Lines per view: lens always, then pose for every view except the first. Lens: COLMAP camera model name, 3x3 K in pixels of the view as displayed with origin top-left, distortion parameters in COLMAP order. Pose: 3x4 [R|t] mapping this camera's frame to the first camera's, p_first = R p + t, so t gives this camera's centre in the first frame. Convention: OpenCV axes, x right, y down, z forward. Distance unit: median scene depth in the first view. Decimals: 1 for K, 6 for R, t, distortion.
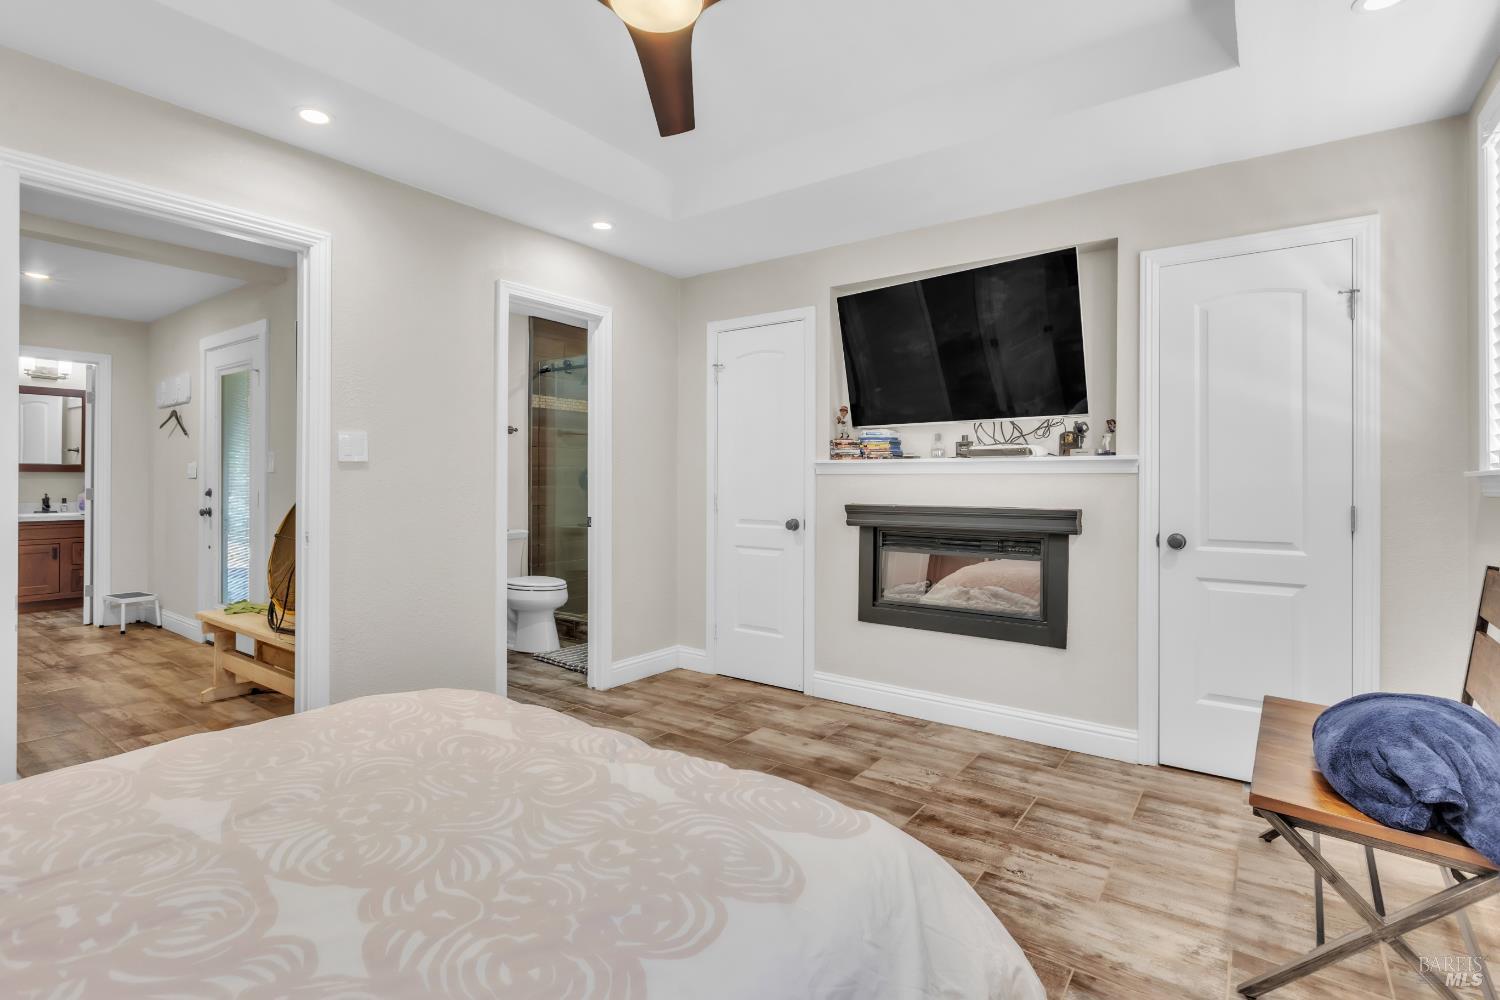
lens RADIAL K [[719.0, 0, 744.5], [0, 719.0, 492.4], [0, 0, 1]] dist [0.000762, -0.002001]
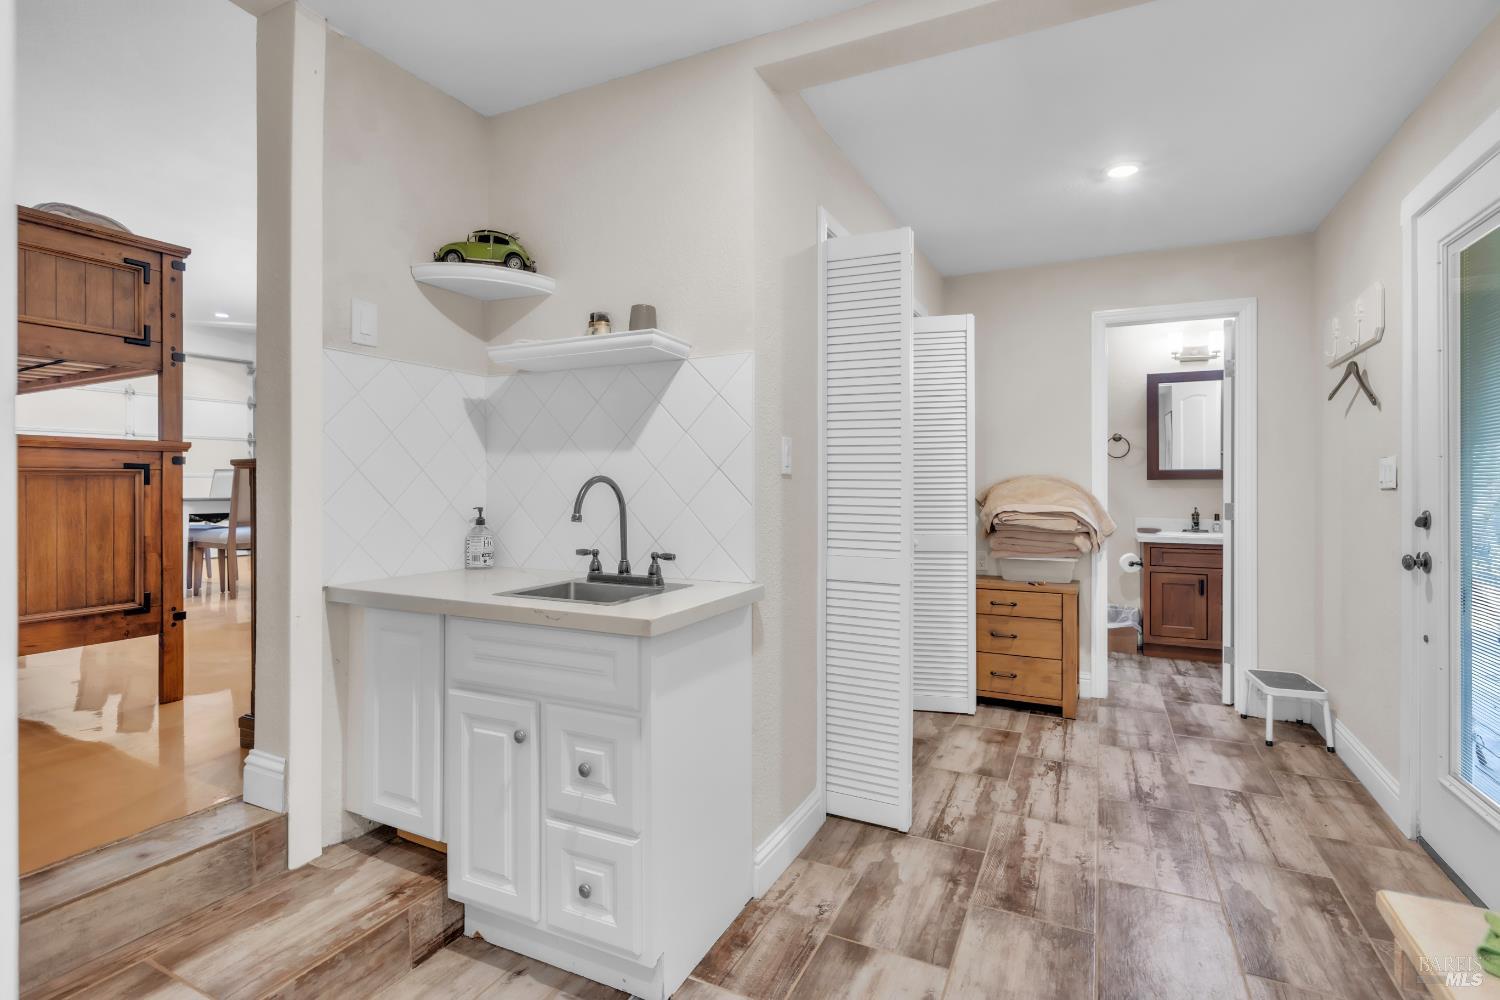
lens RADIAL K [[719.0, 0, 725.9], [0, 719.0, 486.6], [0, 0, 1]] dist [0.000762, -0.002001]
pose [[0.151028, -0.008901, -0.988489, -1.085833], [-0.002420, 0.999953, -0.009374, -0.049036], [0.988526, 0.003808, 0.151000, 1.482526]]
